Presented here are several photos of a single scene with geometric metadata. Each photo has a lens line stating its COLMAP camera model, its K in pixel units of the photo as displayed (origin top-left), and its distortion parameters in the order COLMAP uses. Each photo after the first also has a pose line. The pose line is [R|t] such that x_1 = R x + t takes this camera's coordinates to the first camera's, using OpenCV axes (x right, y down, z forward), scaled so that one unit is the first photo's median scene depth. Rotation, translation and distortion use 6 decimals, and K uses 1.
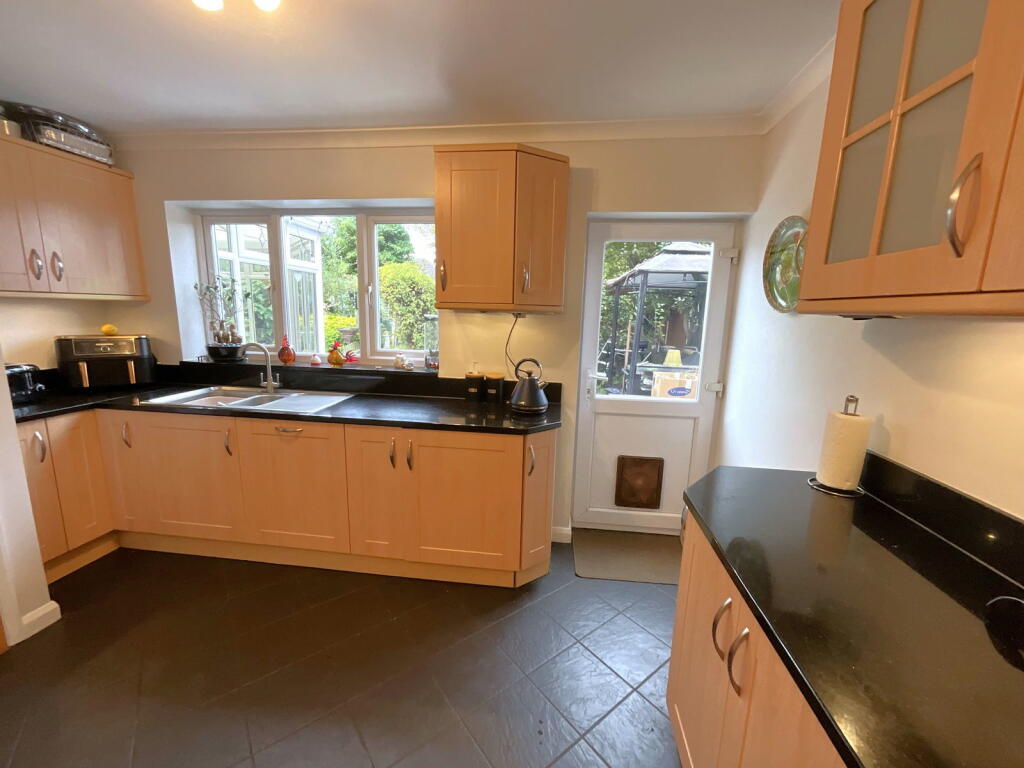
lens RADIAL K [[415.8, 0, 509.2], [0, 415.8, 383.3], [0, 0, 1]] dist [0.002130, -0.001065]
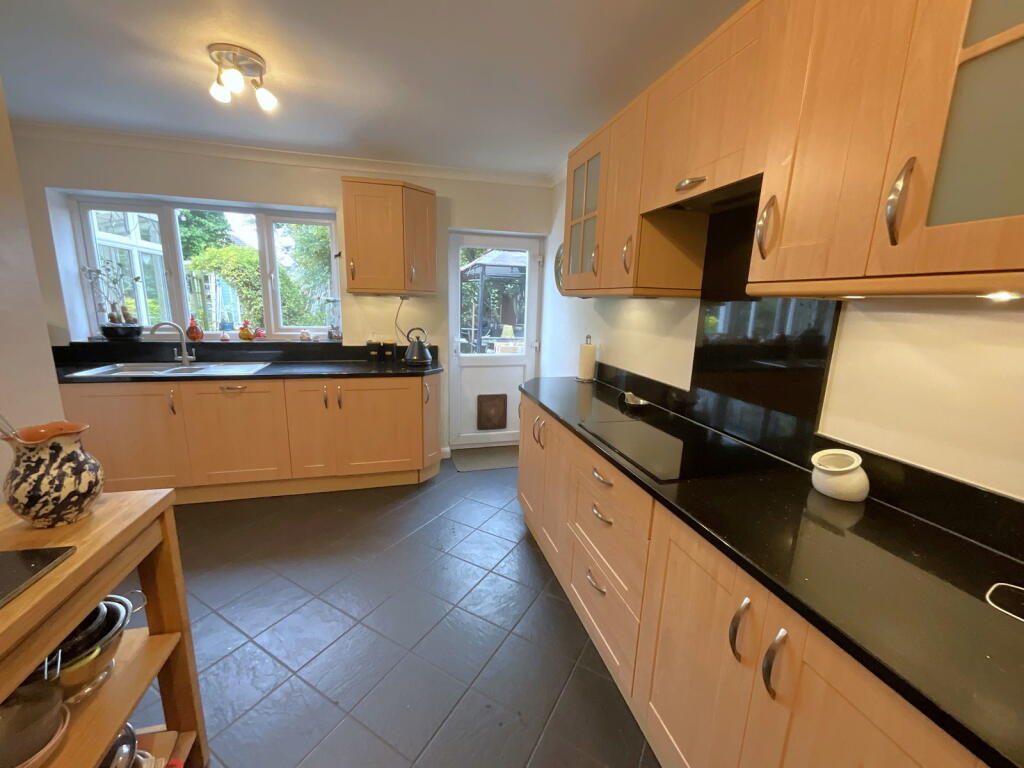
lens RADIAL K [[415.8, 0, 510.9], [0, 415.8, 384.9], [0, 0, 1]] dist [0.002130, -0.001065]
pose [[0.925792, -0.076413, 0.370229, -0.169242], [0.062601, 0.996825, 0.049199, 0.074637], [-0.372813, -0.022372, 0.927637, -0.400422]]
